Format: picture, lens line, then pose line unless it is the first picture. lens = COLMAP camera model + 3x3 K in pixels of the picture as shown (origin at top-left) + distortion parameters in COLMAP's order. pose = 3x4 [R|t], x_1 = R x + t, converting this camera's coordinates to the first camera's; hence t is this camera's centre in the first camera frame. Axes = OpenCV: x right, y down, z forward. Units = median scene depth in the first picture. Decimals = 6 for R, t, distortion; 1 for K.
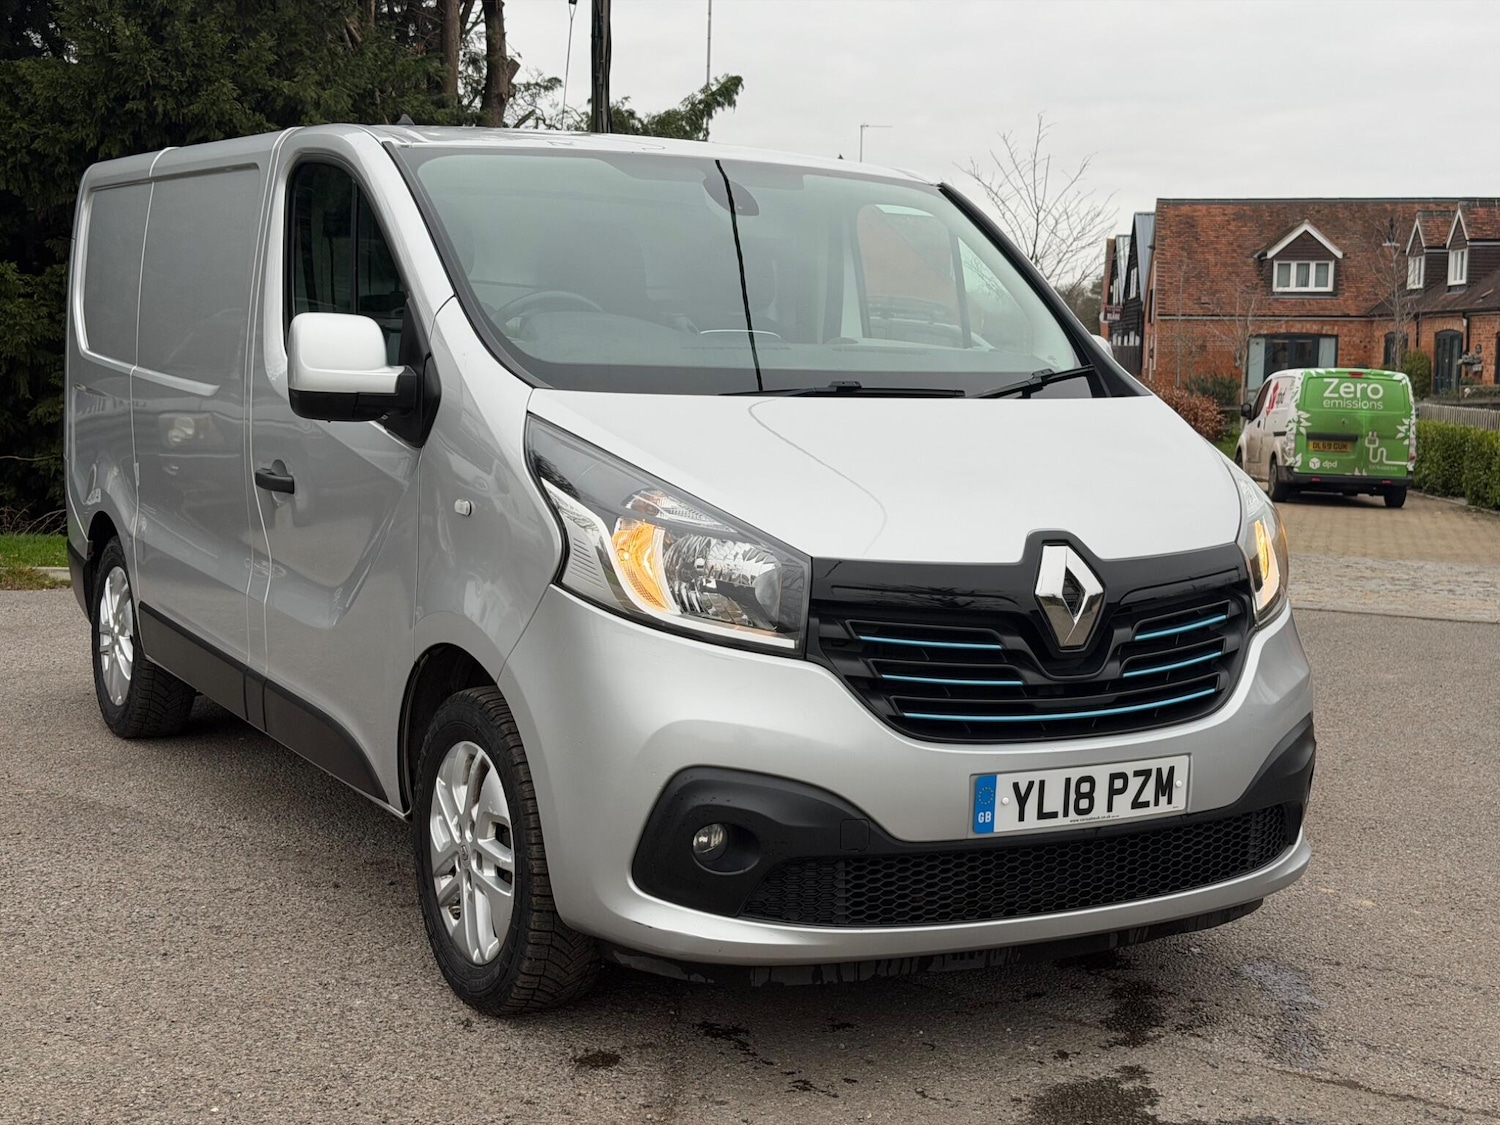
lens RADIAL K [[2094.4, 0, 755.8], [0, 2094.4, 560.2], [0, 0, 1]] dist [0.107684, 0.000000]
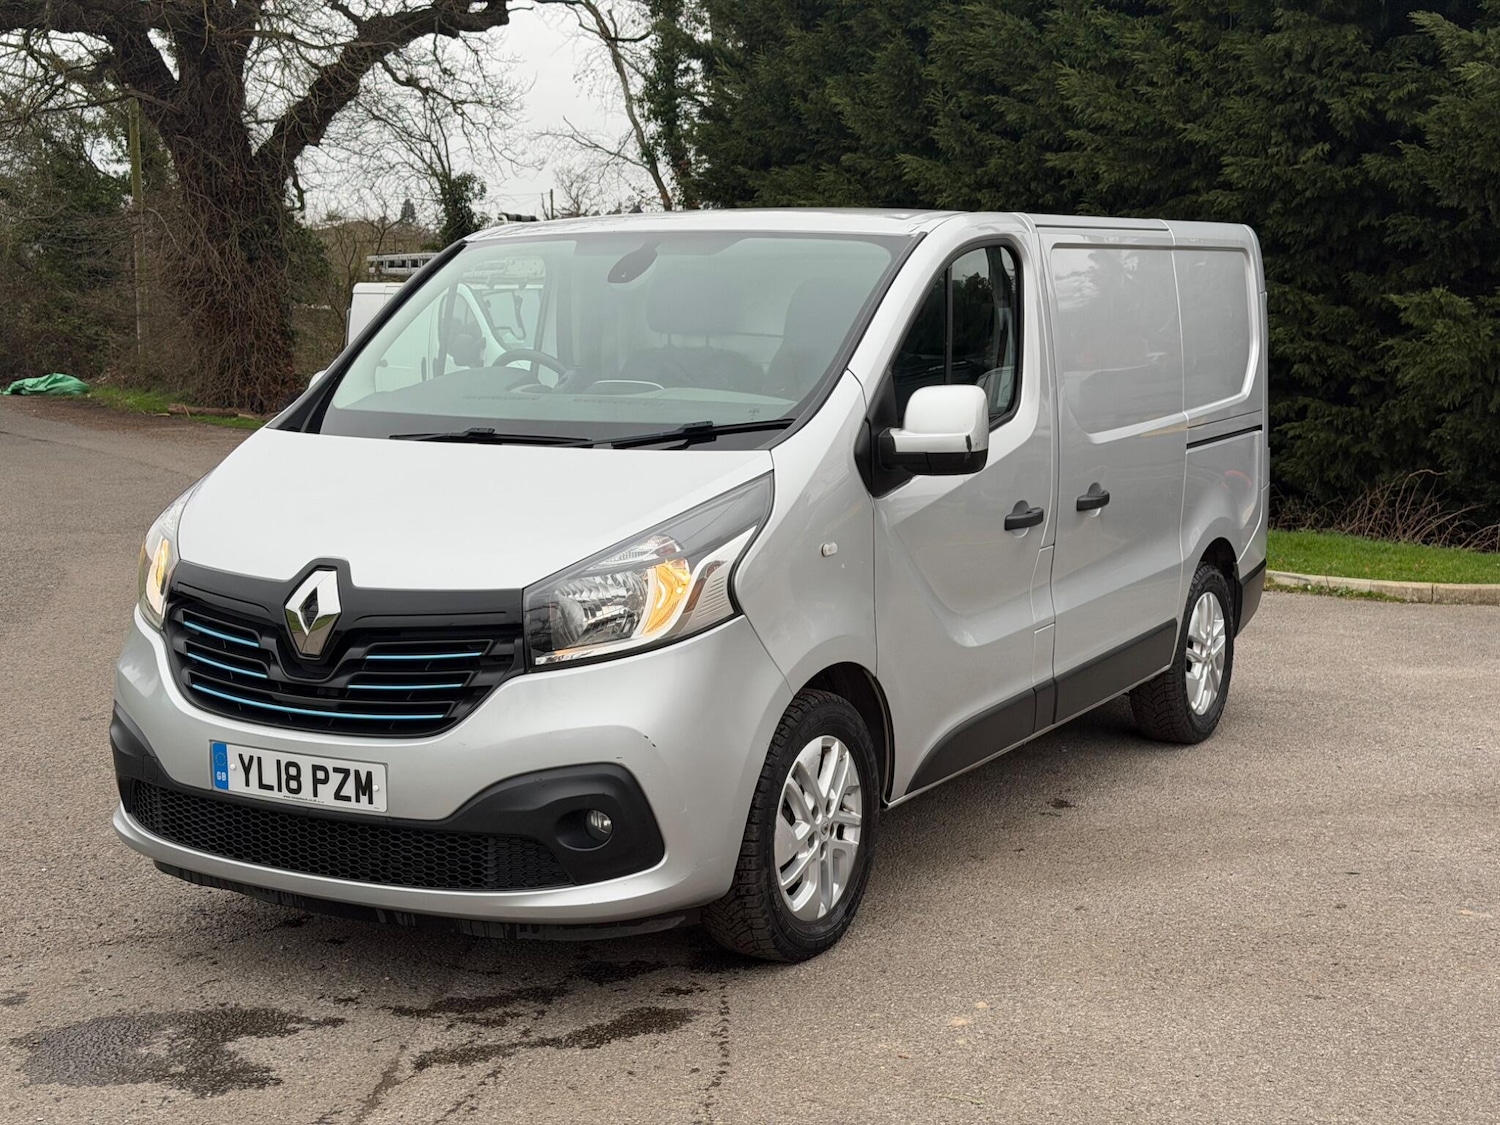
lens RADIAL K [[2094.4, 0, 749.8], [0, 2094.4, 559.9], [0, 0, 1]] dist [0.107684, 0.000000]
pose [[0.504237, 0.081964, -0.859667, 1.316571], [-0.080671, 0.995603, 0.047607, -0.091209], [0.859789, 0.045345, 0.508632, 0.603864]]
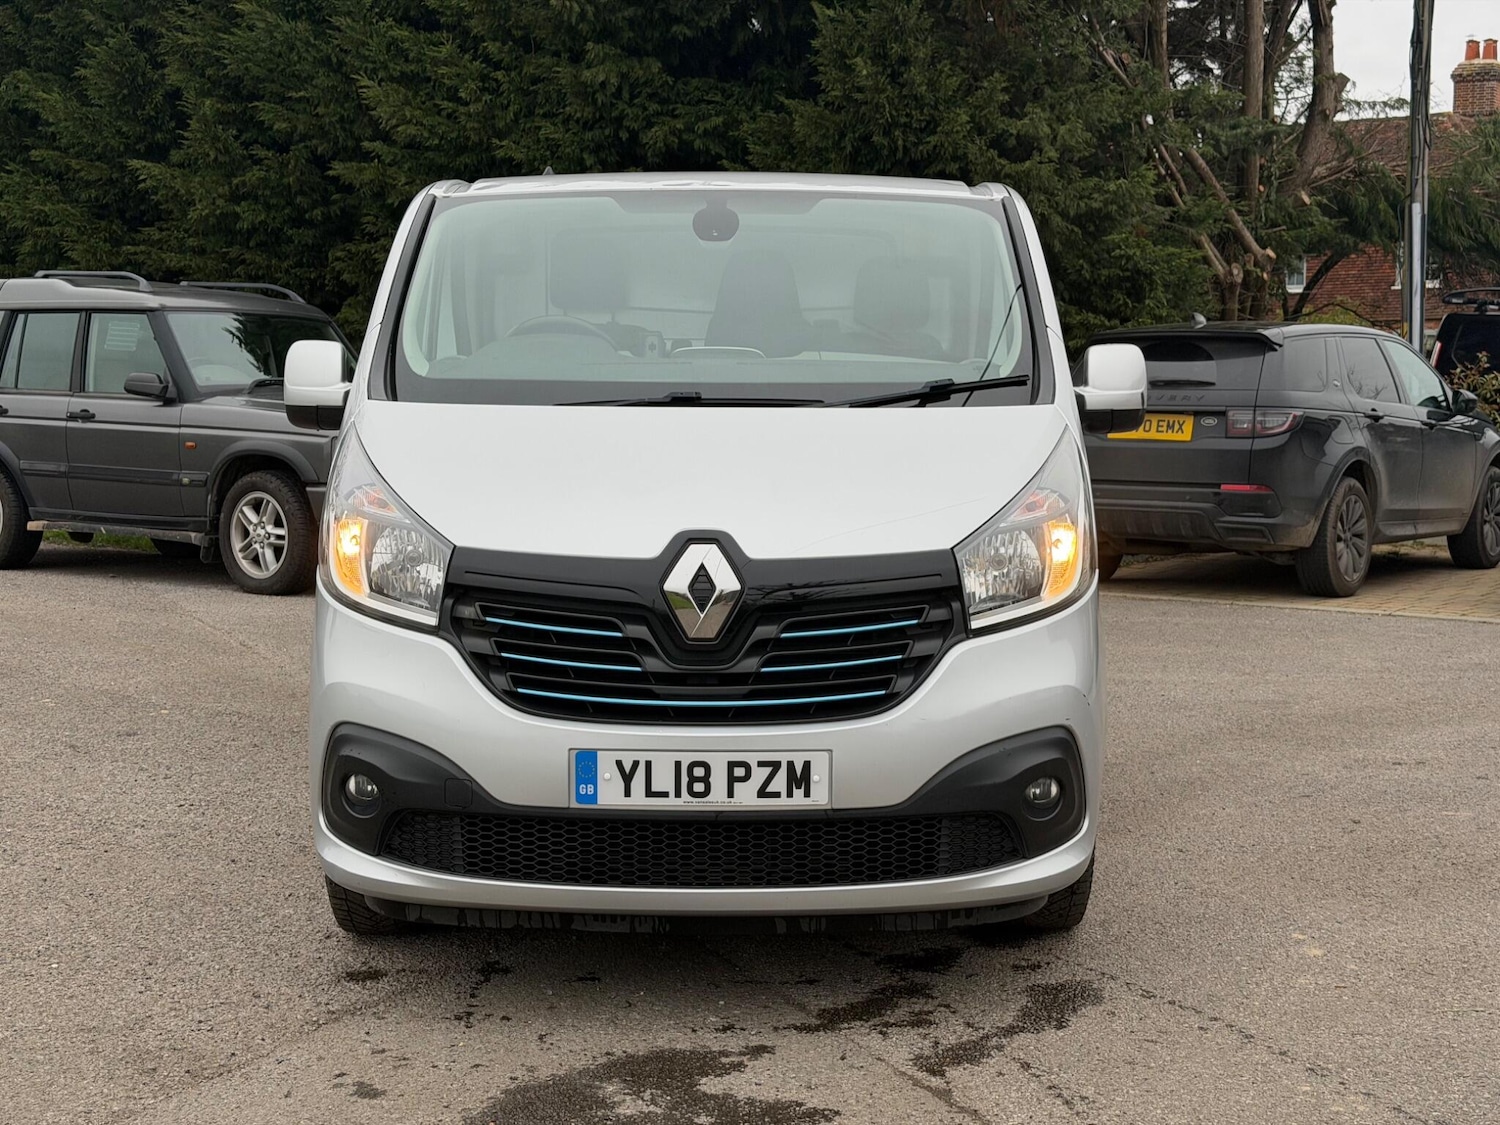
lens RADIAL K [[2094.4, 0, 755.5], [0, 2094.4, 568.8], [0, 0, 1]] dist [0.107684, 0.000000]
pose [[0.865927, 0.031941, -0.499149, 0.704516], [-0.036760, 0.999324, 0.000177, 0.004519], [0.498817, 0.018196, 0.866516, 0.096399]]
